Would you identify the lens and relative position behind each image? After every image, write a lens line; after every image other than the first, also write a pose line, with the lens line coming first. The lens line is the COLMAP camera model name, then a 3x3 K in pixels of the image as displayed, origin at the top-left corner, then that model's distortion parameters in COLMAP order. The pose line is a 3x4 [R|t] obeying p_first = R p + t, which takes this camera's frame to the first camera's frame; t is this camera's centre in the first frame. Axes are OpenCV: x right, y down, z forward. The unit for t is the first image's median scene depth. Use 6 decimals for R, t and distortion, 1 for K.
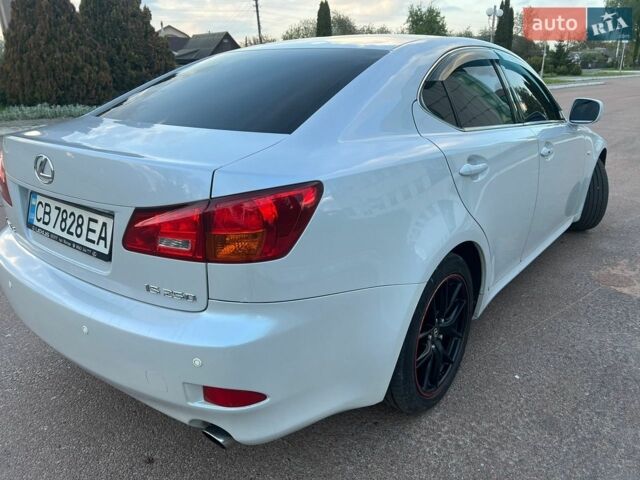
lens RADIAL K [[497.3, 0, 320.0], [0, 497.3, 240.0], [0, 0, 1]] dist [0.035860, -0.004626]
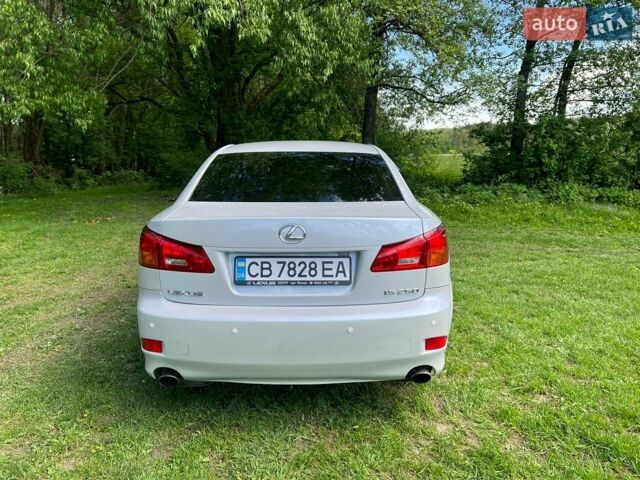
lens RADIAL K [[497.3, 0, 320.0], [0, 497.3, 240.0], [0, 0, 1]] dist [0.035860, -0.004626]
pose [[0.775542, -0.100893, 0.623182, -1.388994], [0.202903, 0.974606, -0.094723, 0.032659], [-0.597800, 0.199907, 0.776319, -0.186720]]
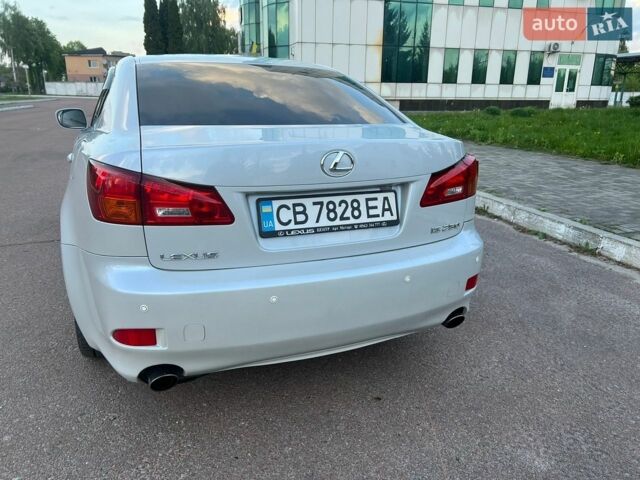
lens RADIAL K [[497.3, 0, 320.0], [0, 497.3, 240.0], [0, 0, 1]] dist [0.035860, -0.004626]
pose [[0.469201, -0.233319, 0.851712, -1.534023], [0.271590, 0.955847, 0.112229, -0.112177], [-0.840291, 0.178658, 0.511852, 0.491106]]
